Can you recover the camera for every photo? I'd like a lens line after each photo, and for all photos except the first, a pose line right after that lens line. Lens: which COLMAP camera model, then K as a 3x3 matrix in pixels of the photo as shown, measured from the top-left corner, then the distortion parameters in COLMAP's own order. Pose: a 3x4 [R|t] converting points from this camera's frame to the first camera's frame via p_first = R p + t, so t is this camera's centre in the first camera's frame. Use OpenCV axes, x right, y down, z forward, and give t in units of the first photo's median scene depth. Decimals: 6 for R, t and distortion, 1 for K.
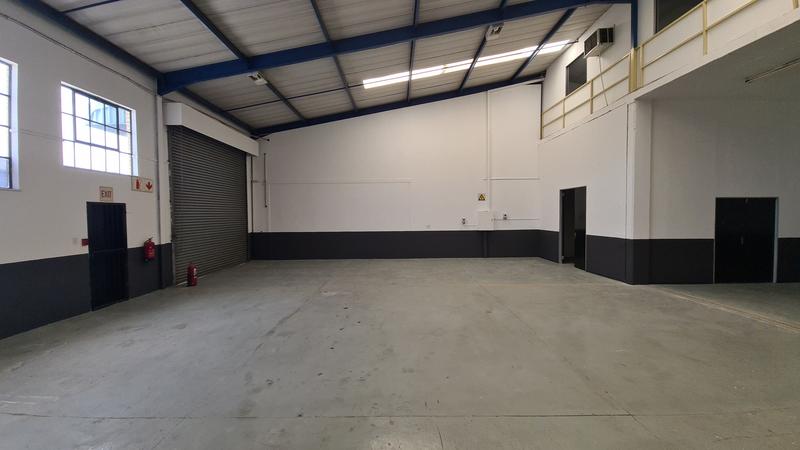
lens RADIAL K [[322.7, 0, 396.1], [0, 322.7, 224.2], [0, 0, 1]] dist [0.005786, -0.004675]
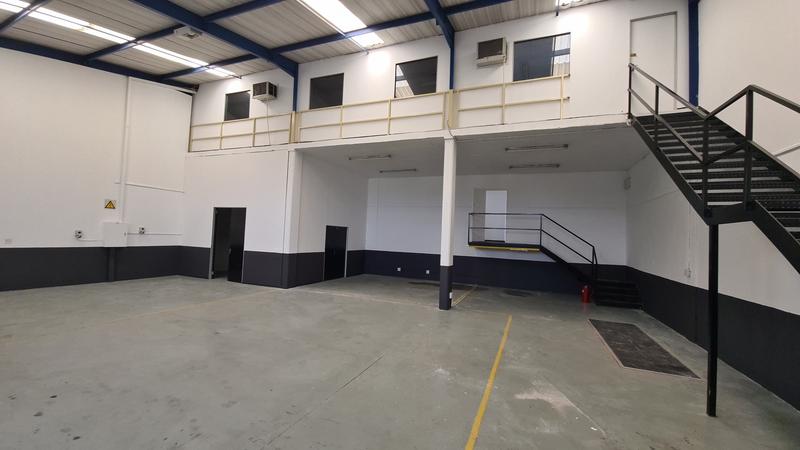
lens RADIAL K [[322.7, 0, 394.9], [0, 322.7, 224.2], [0, 0, 1]] dist [0.005786, -0.004675]
pose [[0.384372, 0.059542, 0.921256, -0.298756], [-0.018220, 0.998213, -0.056914, -0.005851], [-0.922999, 0.005091, 0.384770, 0.094226]]
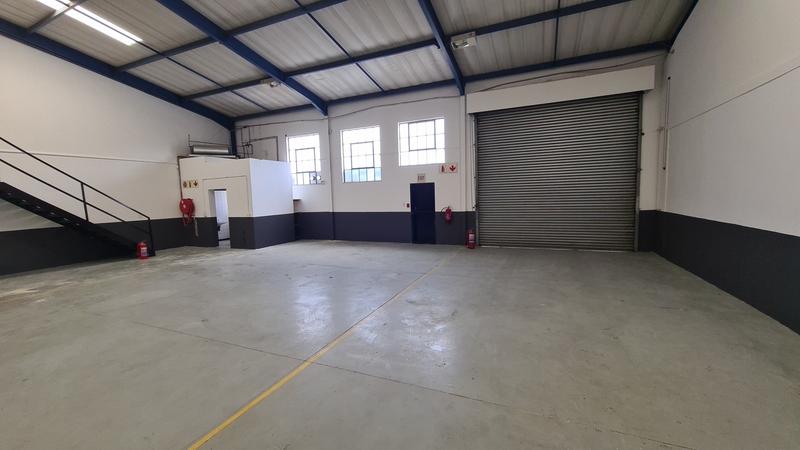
lens RADIAL K [[322.7, 0, 394.2], [0, 322.7, 222.9], [0, 0, 1]] dist [0.005786, -0.004675]
pose [[-0.404628, 0.102416, -0.908728, 0.566578], [0.006847, 0.994020, 0.108980, -0.035585], [0.914456, 0.037874, -0.402910, 1.237127]]
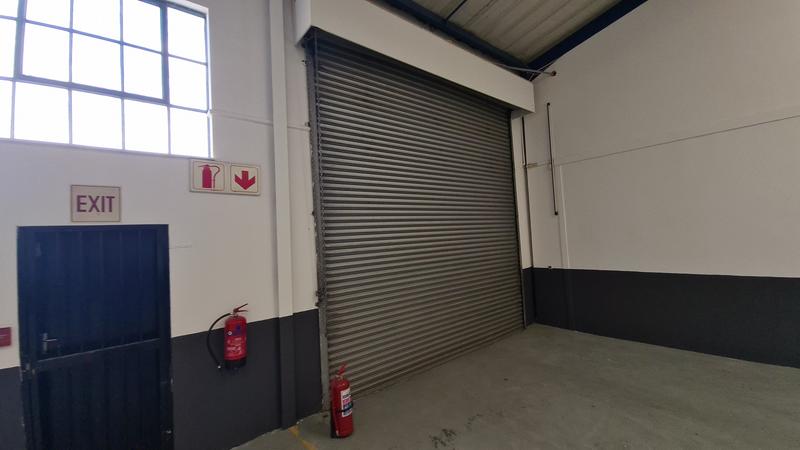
lens RADIAL K [[322.7, 0, 396.9], [0, 322.7, 221.6], [0, 0, 1]] dist [0.005786, -0.004675]
pose [[0.630047, -0.060306, -0.774212, -0.291869], [0.023415, 0.998002, -0.058683, -0.032086], [0.776204, 0.018845, 0.630200, 0.823480]]
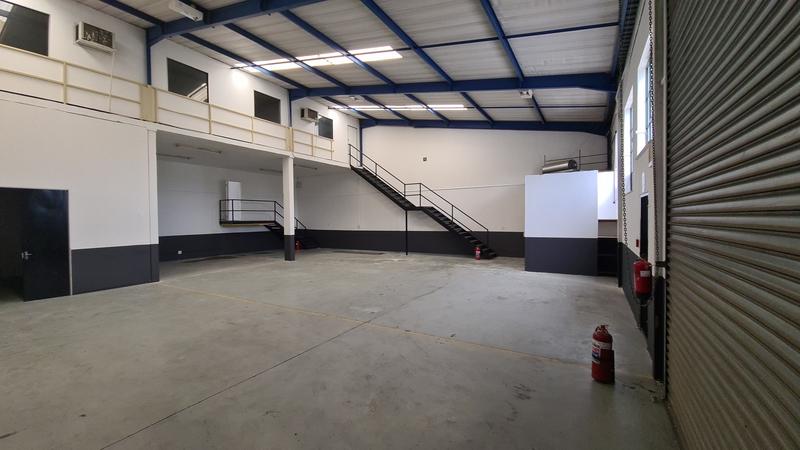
lens RADIAL K [[322.7, 0, 396.1], [0, 322.7, 223.4], [0, 0, 1]] dist [0.005786, -0.004675]
pose [[-0.858595, 0.014196, 0.512457, -0.627471], [0.039414, 0.998486, 0.038377, -0.039134], [-0.511137, 0.053148, -0.857855, 1.507890]]
